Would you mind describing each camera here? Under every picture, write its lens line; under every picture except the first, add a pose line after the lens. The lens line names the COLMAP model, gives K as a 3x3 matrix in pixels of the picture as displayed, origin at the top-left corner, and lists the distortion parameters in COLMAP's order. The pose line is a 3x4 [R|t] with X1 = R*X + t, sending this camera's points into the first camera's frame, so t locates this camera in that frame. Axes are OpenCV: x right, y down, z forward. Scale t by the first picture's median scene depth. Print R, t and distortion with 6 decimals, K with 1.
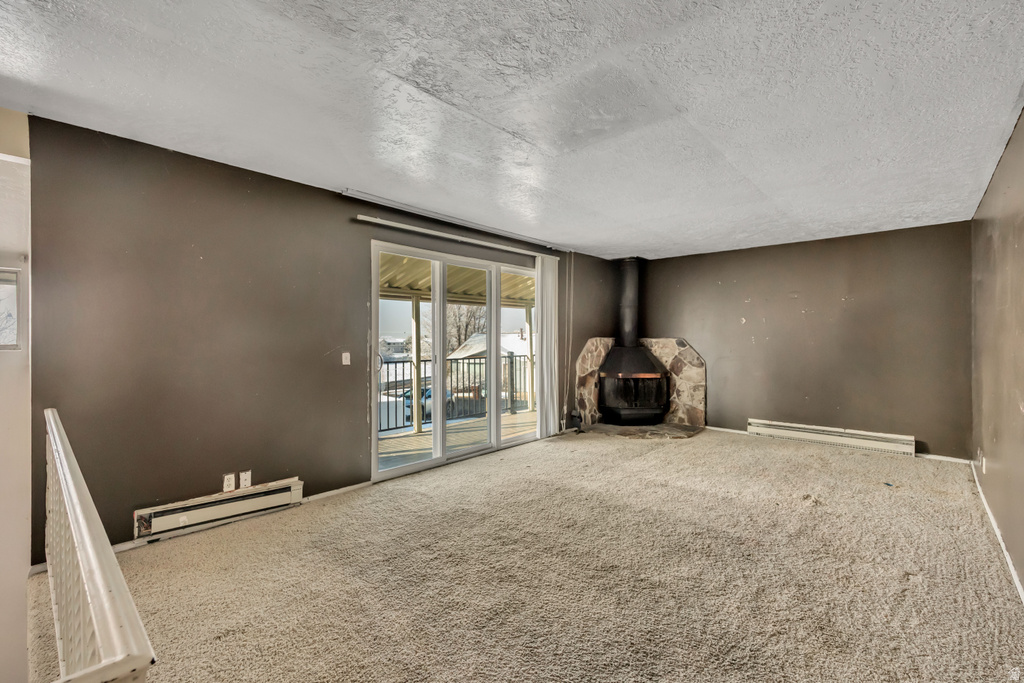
lens RADIAL K [[447.4, 0, 509.4], [0, 447.4, 338.2], [0, 0, 1]] dist [0.001587, 0.000304]
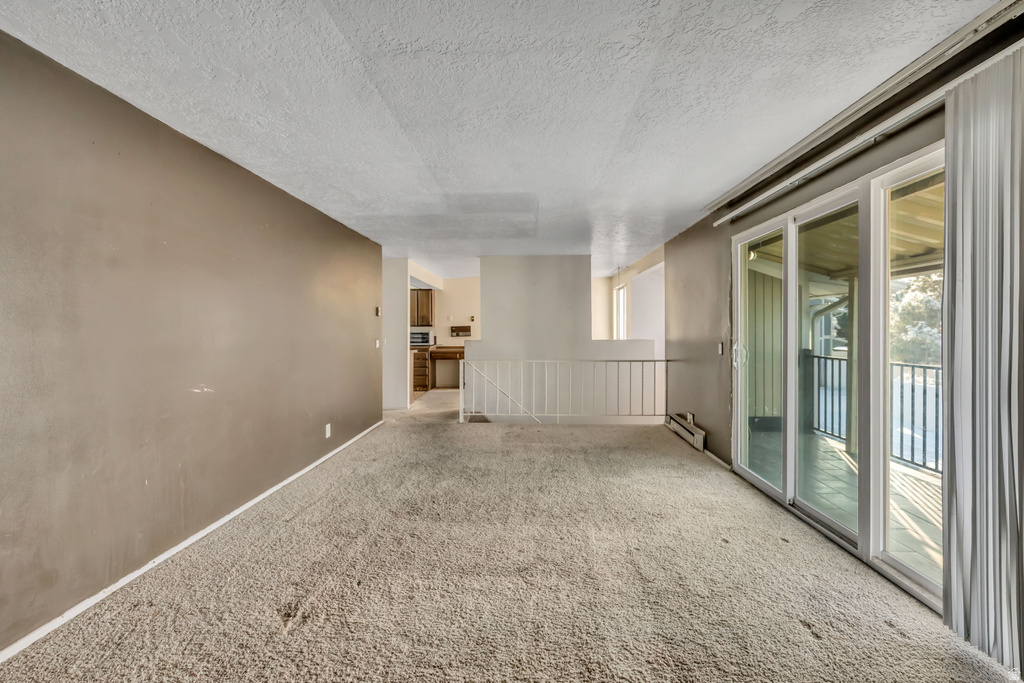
lens RADIAL K [[447.4, 0, 509.4], [0, 447.4, 338.2], [0, 0, 1]] dist [0.001587, 0.000304]
pose [[-0.771036, 0.009626, -0.636719, 0.796831], [0.001528, 0.999911, 0.013267, 0.002503], [0.636790, 0.009257, -0.770982, 1.554712]]
